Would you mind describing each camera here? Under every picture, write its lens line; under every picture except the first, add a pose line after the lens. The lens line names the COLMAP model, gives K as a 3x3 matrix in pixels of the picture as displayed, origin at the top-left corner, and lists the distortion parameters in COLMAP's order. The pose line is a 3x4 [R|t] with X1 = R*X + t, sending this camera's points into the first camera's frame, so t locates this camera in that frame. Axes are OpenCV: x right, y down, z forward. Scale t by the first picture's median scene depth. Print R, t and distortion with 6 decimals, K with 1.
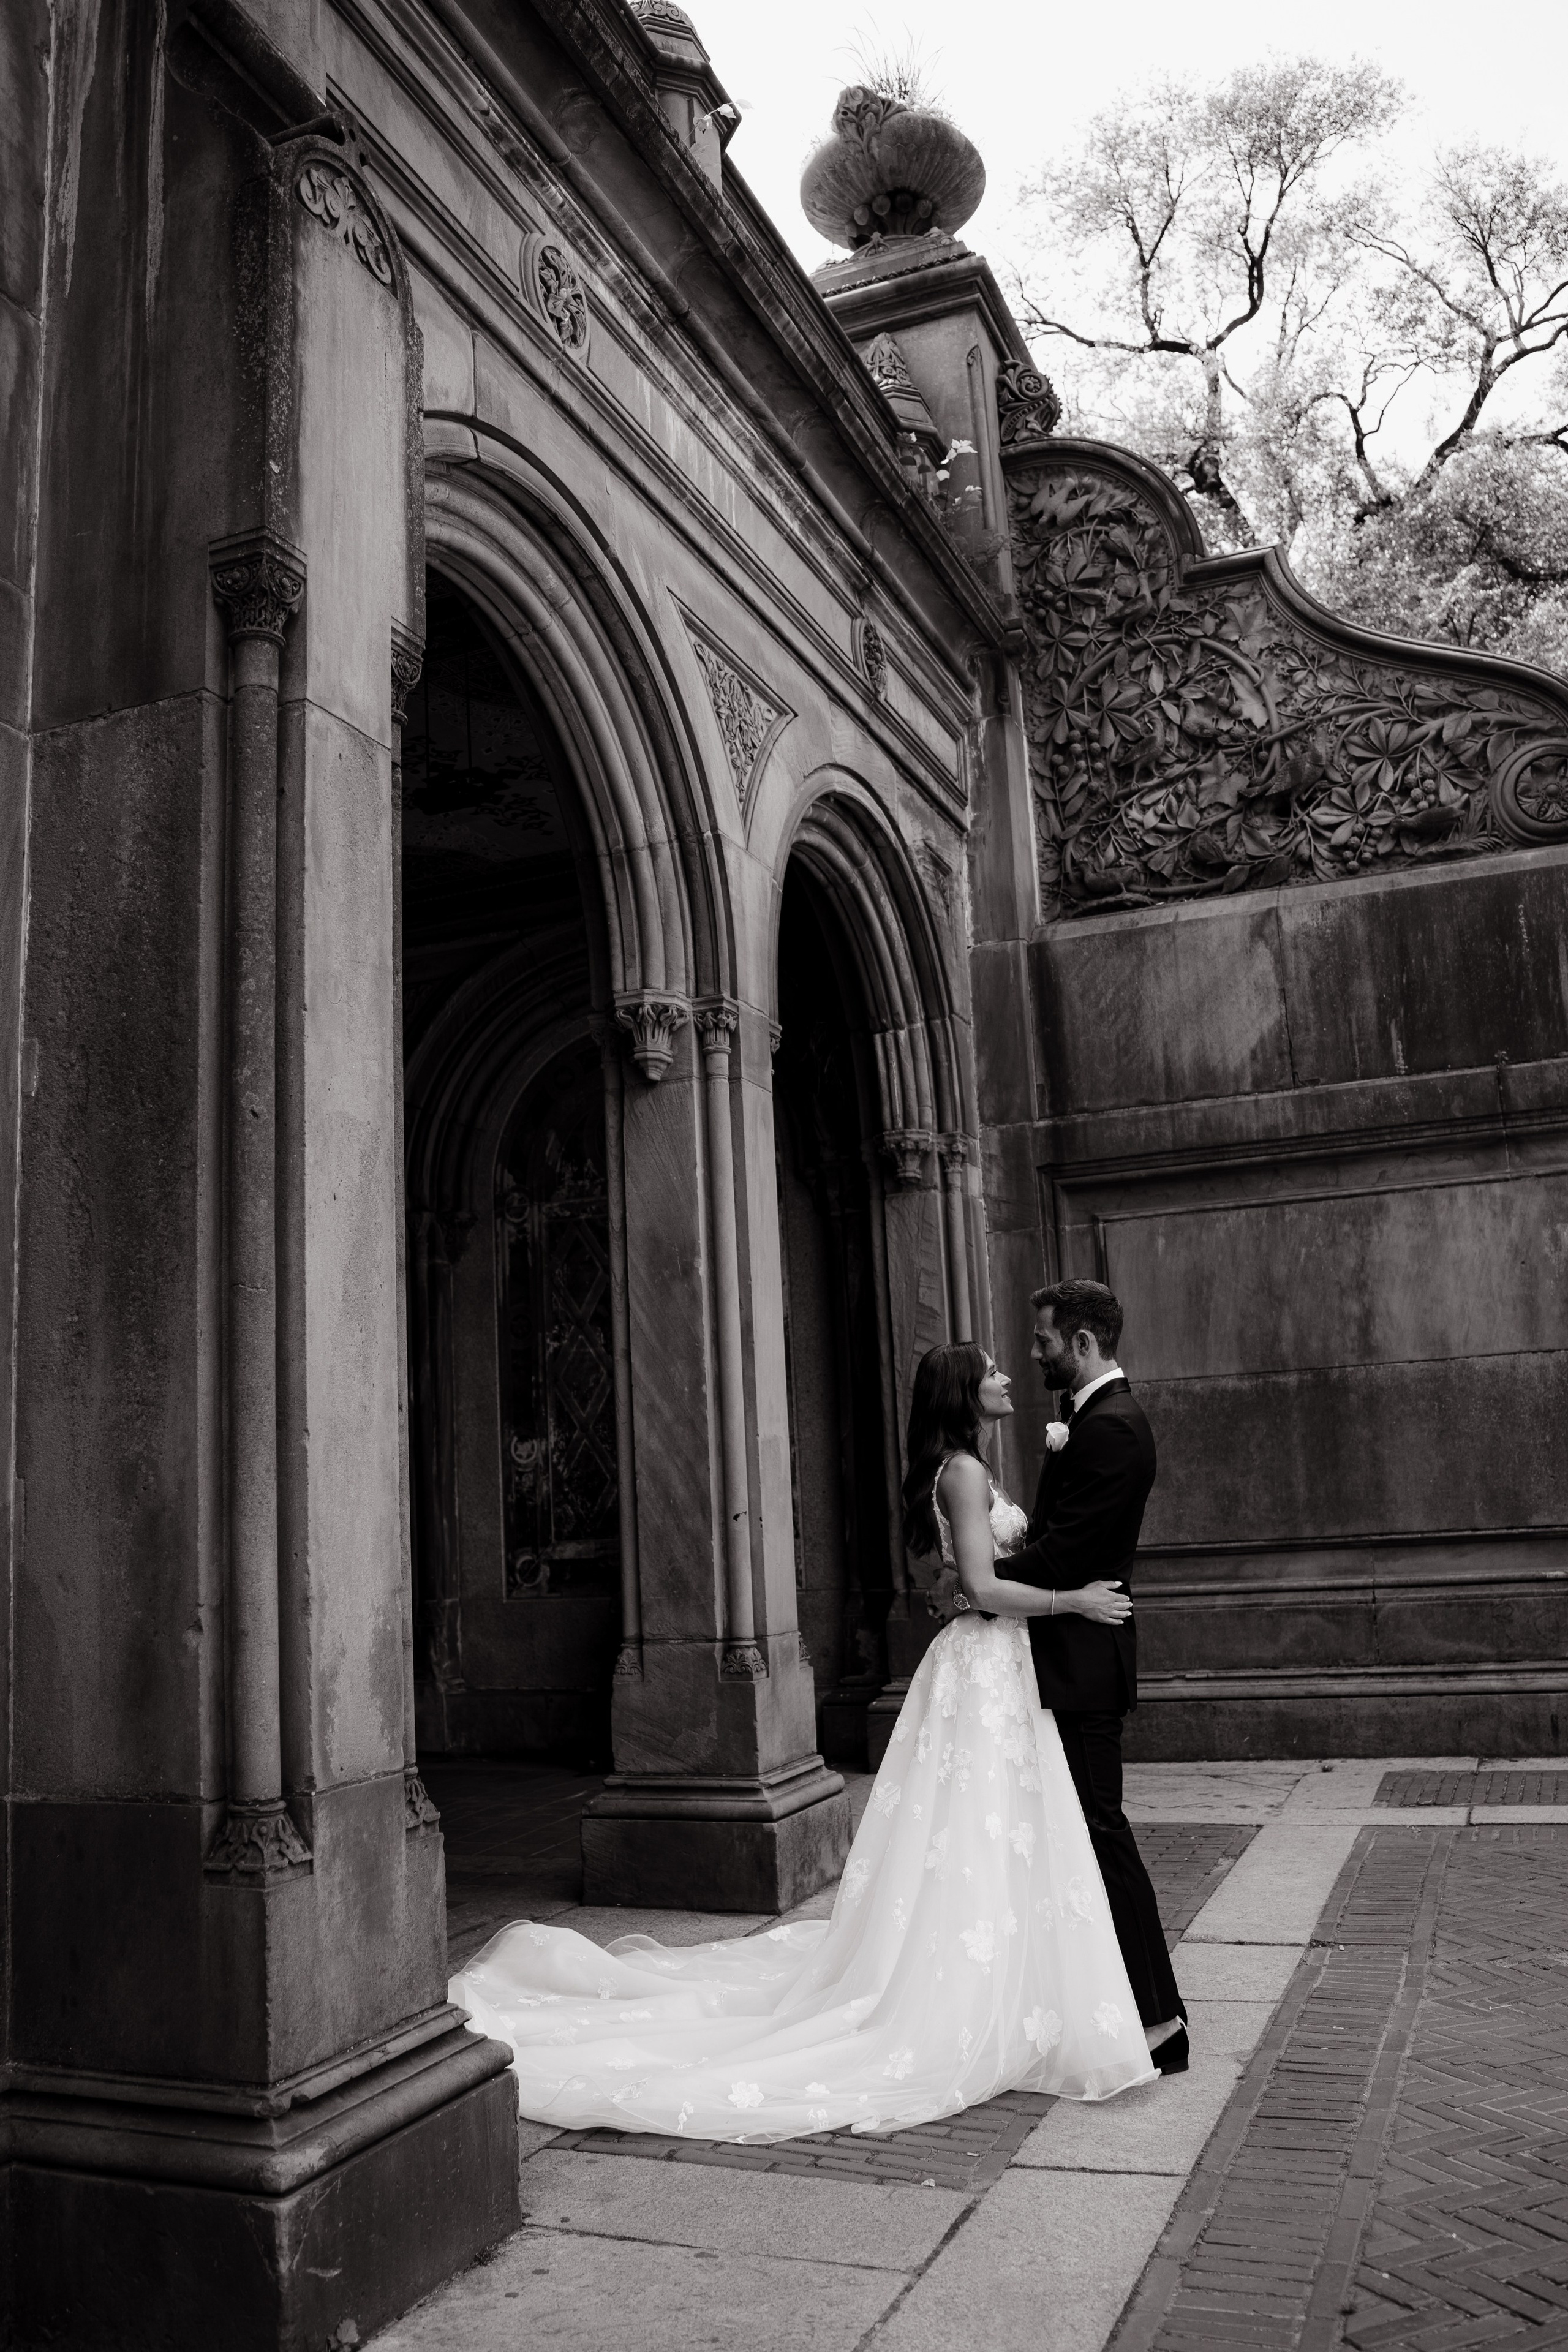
lens RADIAL K [[1878.4, 0, 777.1], [0, 1878.4, 1183.8], [0, 0, 1]] dist [-0.109196, 0.069951]
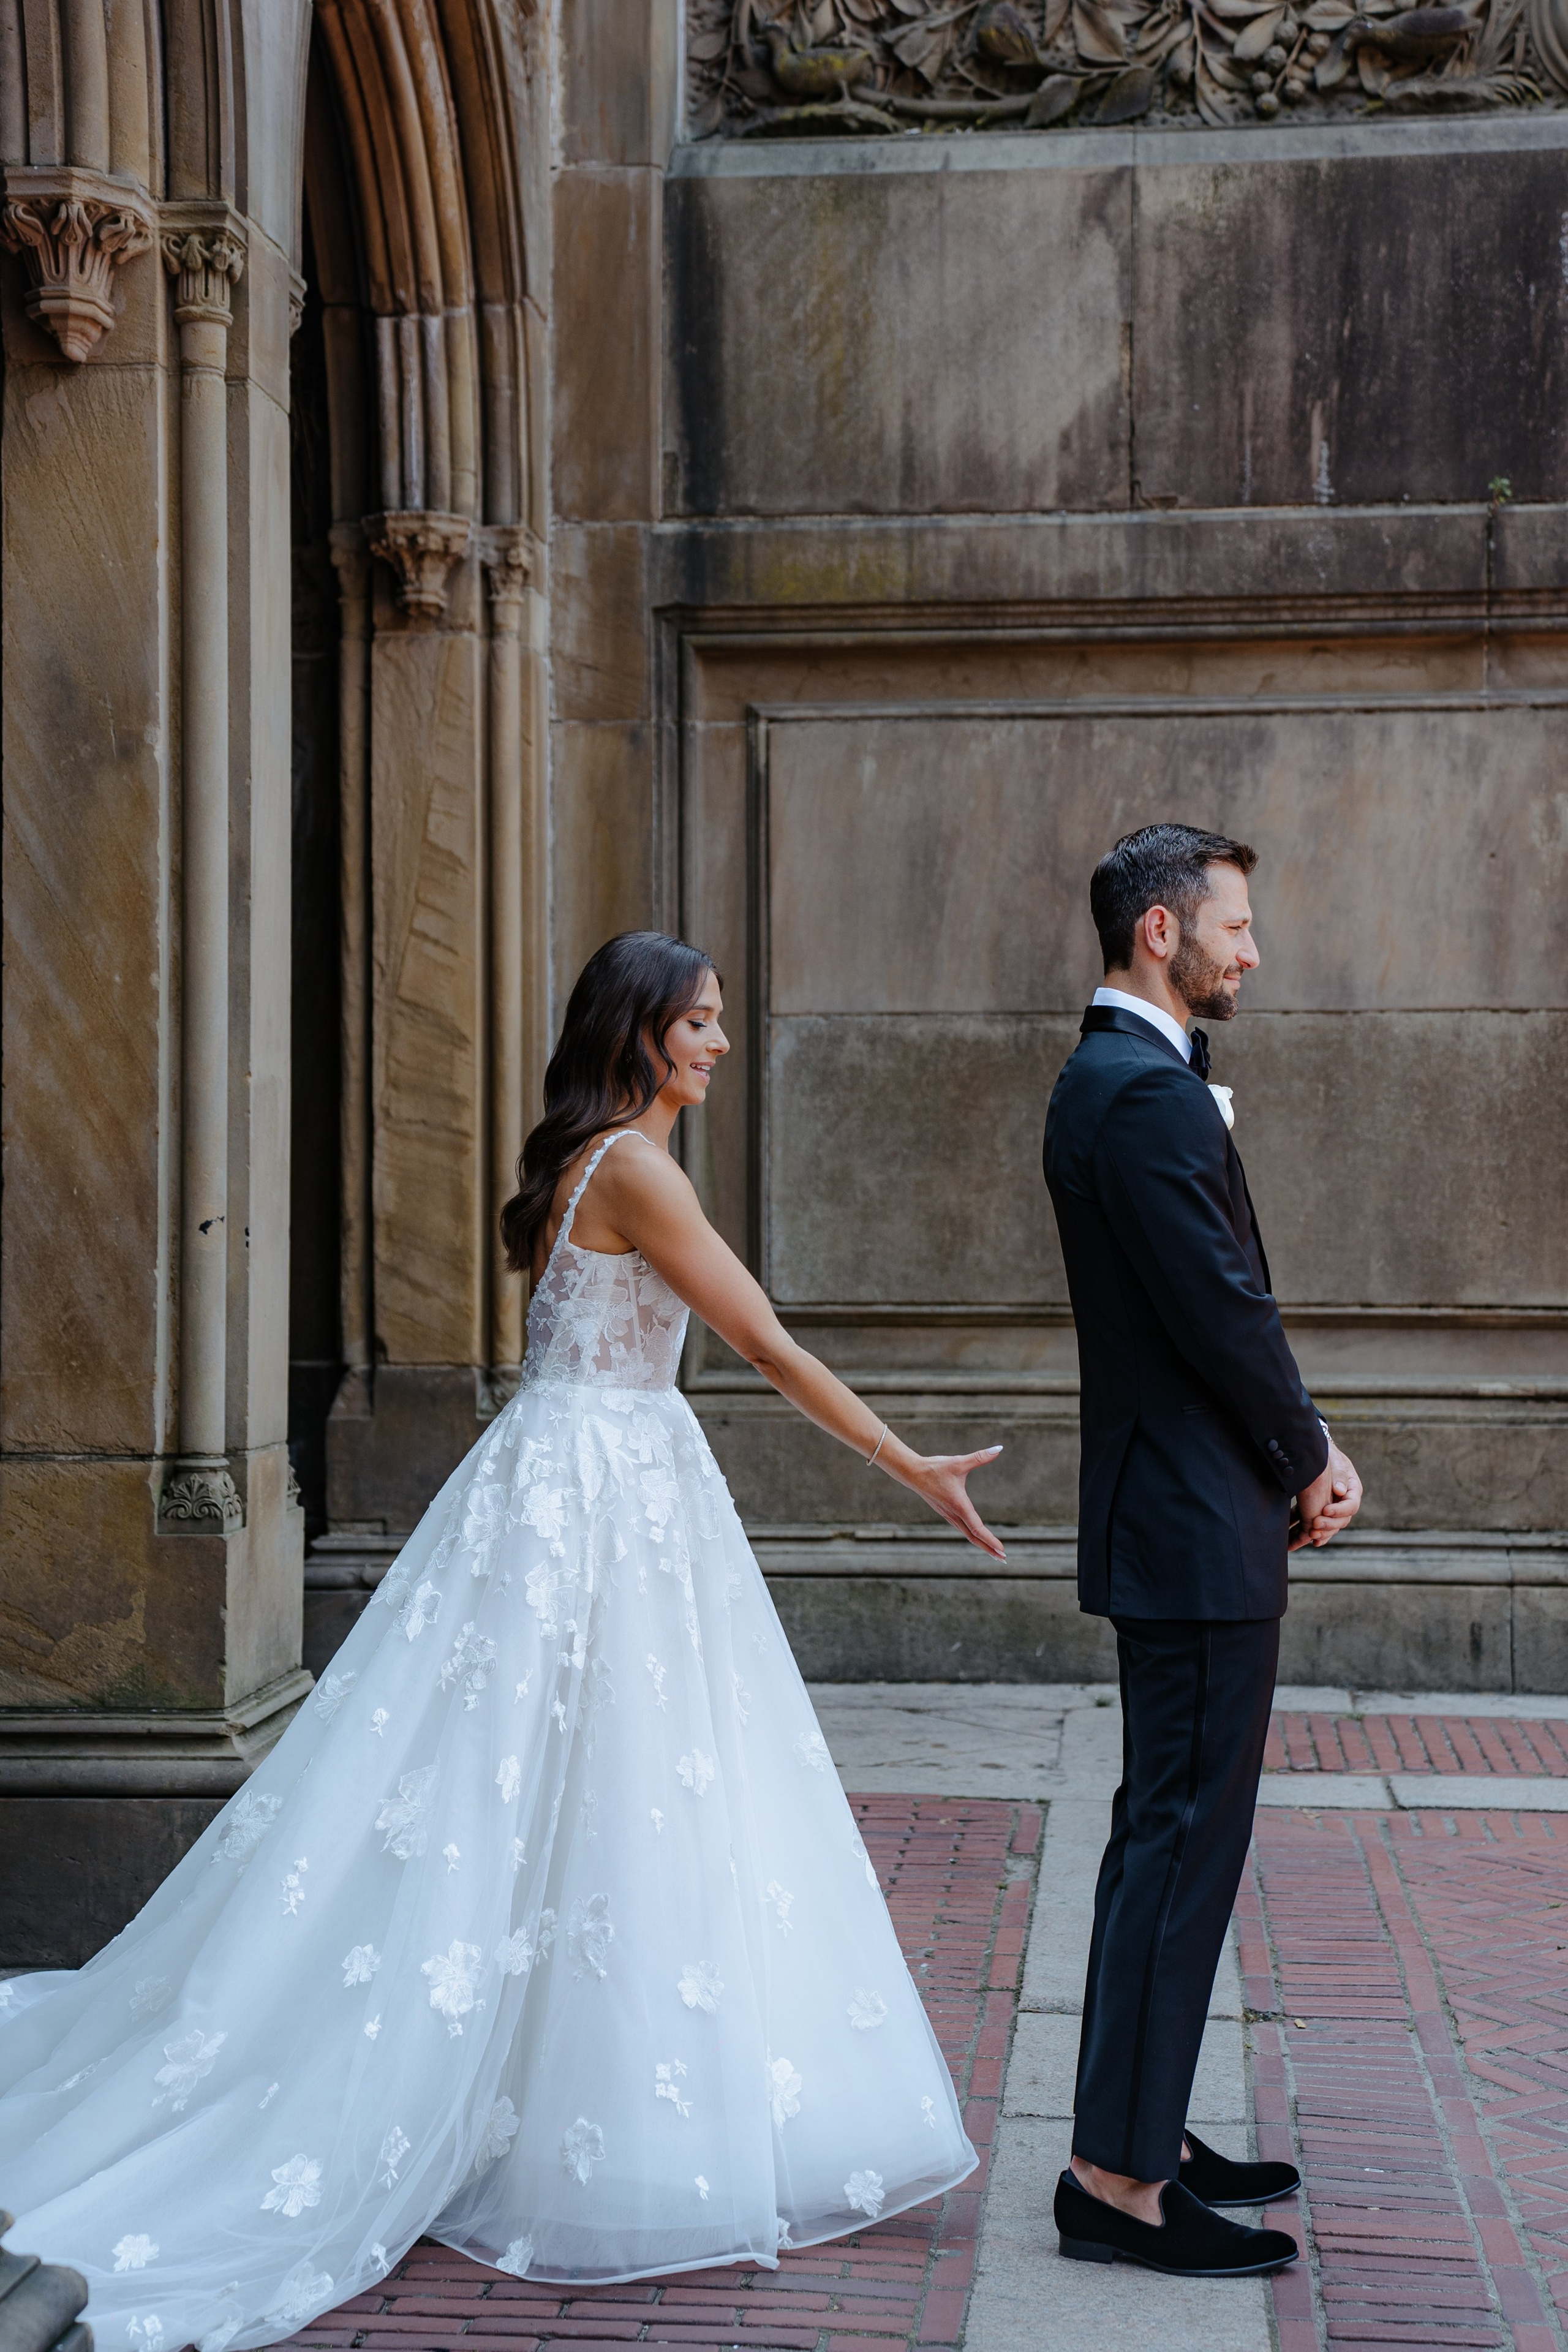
lens RADIAL K [[3386.2, 0, 838.8], [0, 3386.2, 1098.7], [0, 0, 1]] dist [0.179753, 0.000000]
pose [[0.955842, 0.055142, 0.288660, -0.094685], [-0.094321, 0.987836, 0.123623, 0.005111], [-0.278332, -0.145391, 0.949417, 0.031709]]
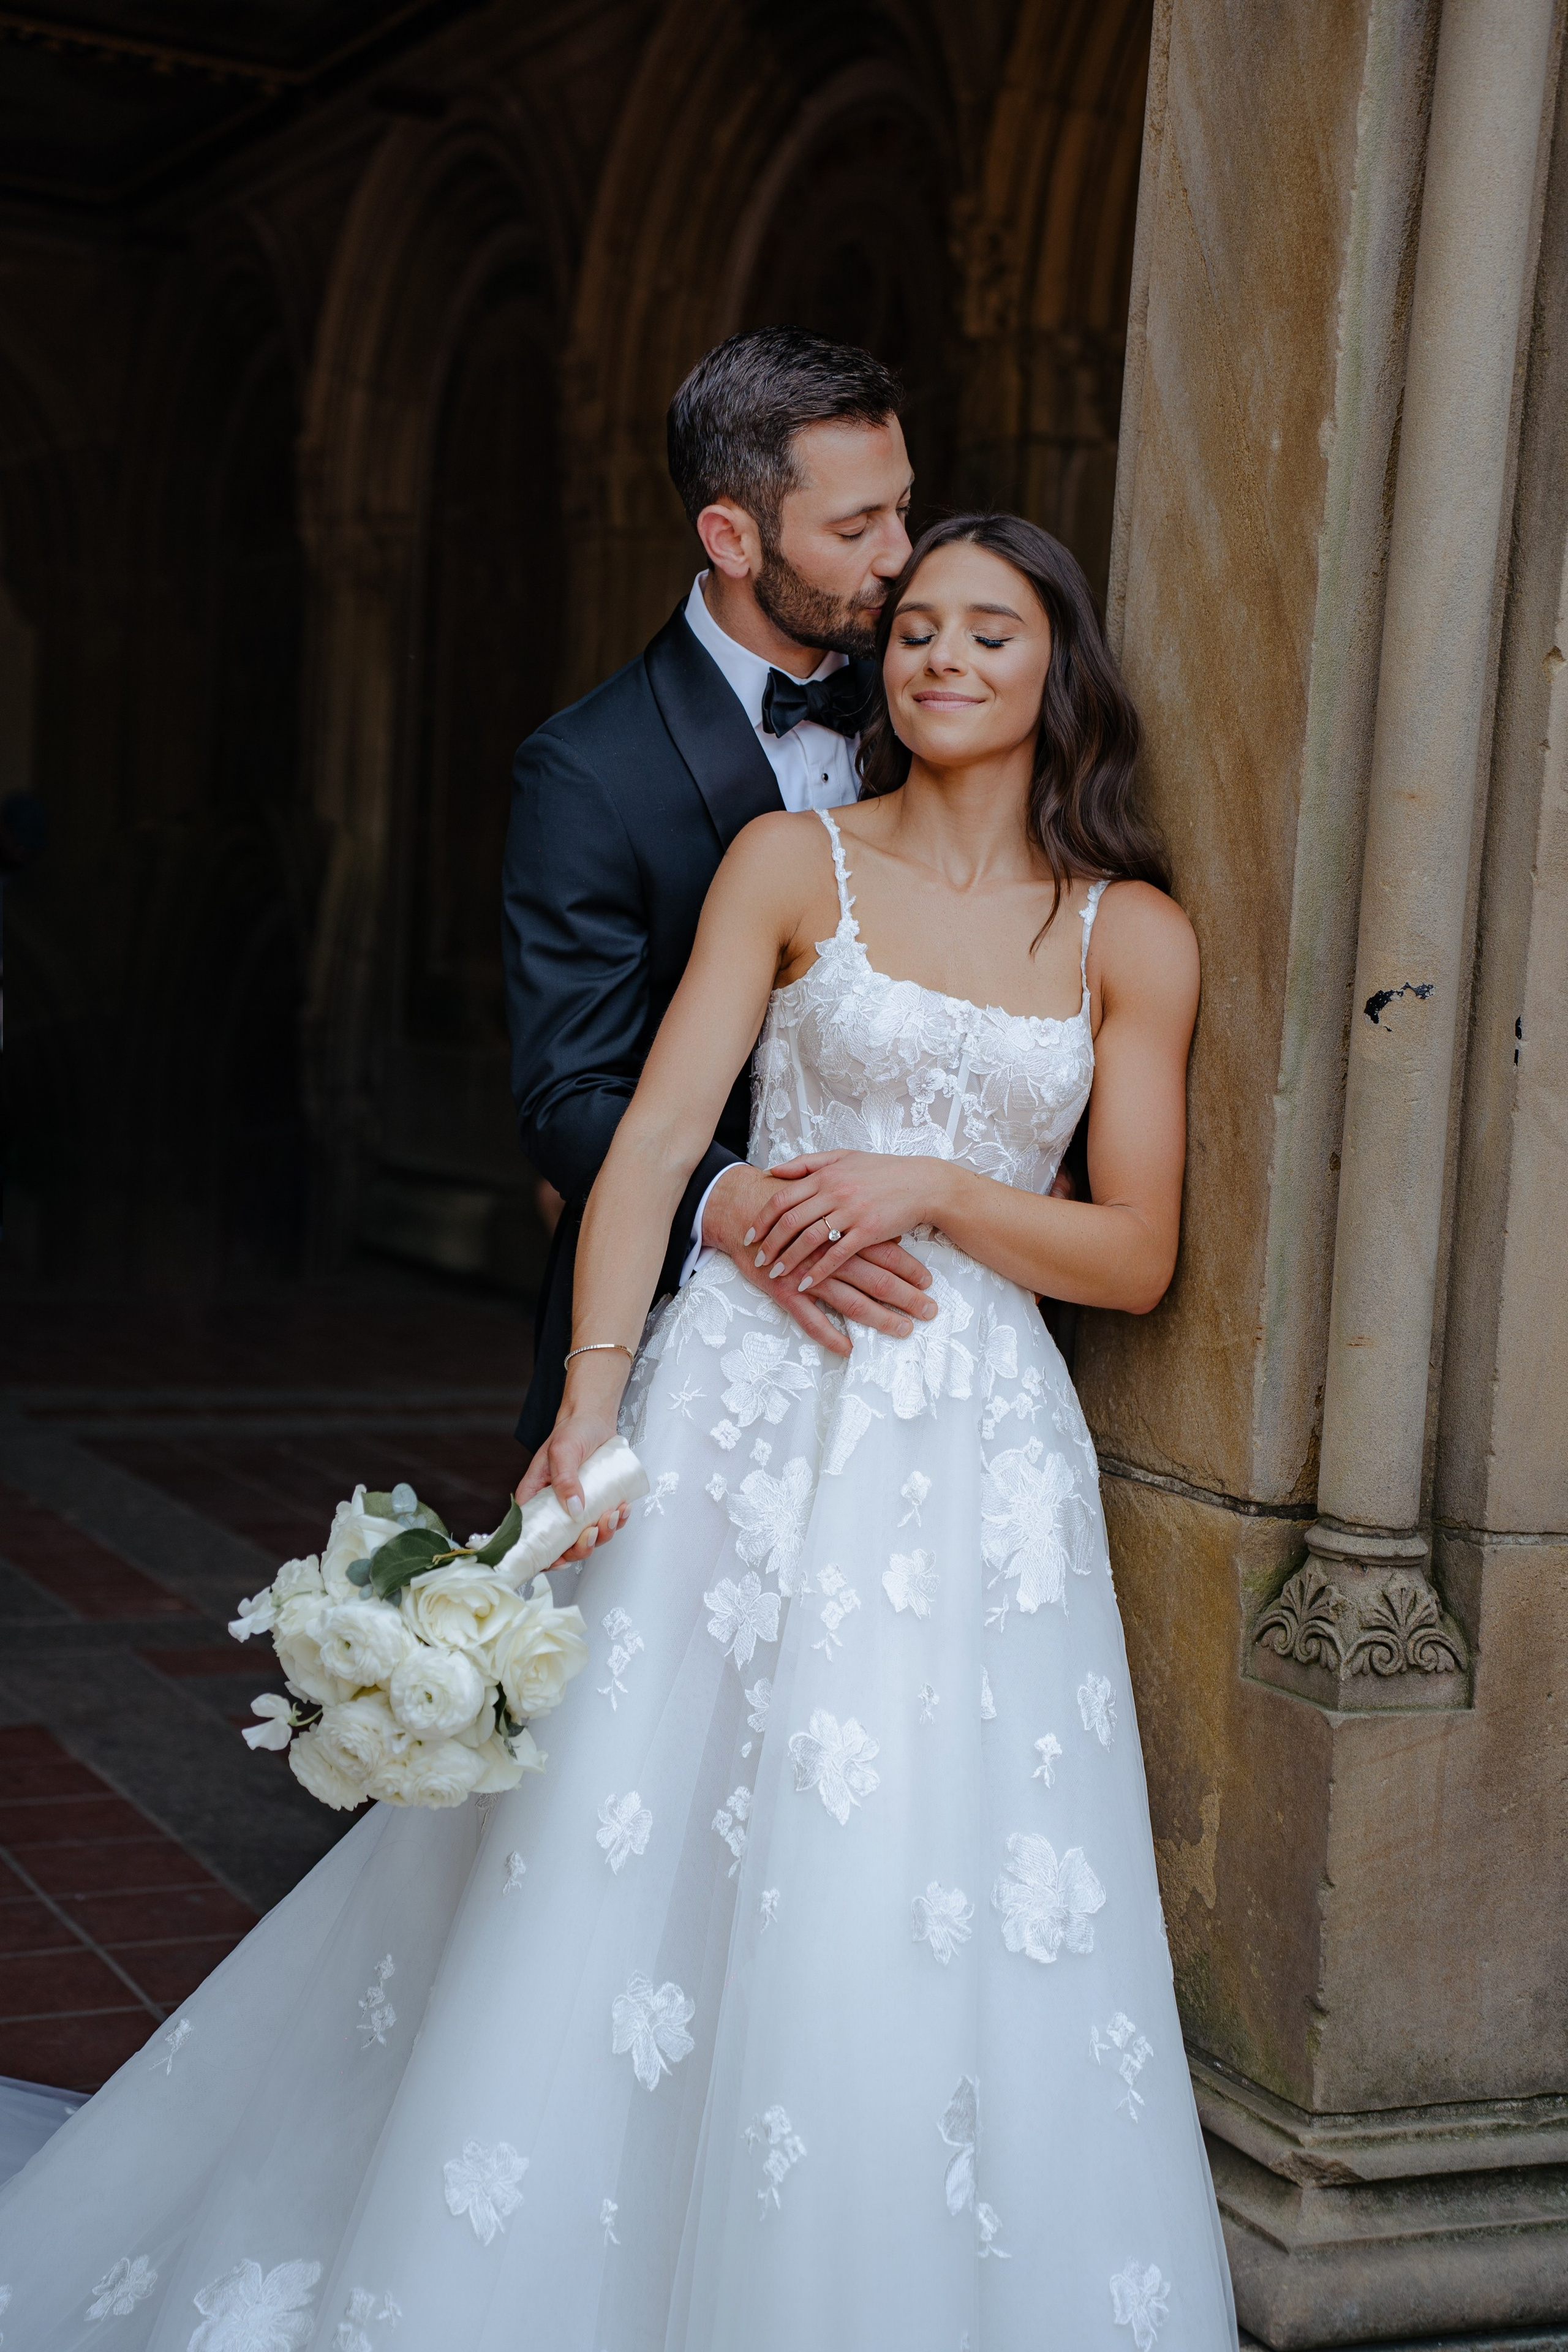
lens RADIAL K [[3368.9, 0, 780.5], [0, 3368.9, 1173.2], [0, 0, 1]] dist [0.263271, 0.000000]
pose [[0.744878, 0.133260, -0.653758, 0.144670], [0.015319, 0.976177, 0.216434, 0.077621], [0.667025, -0.171232, 0.725091, 0.468494]]
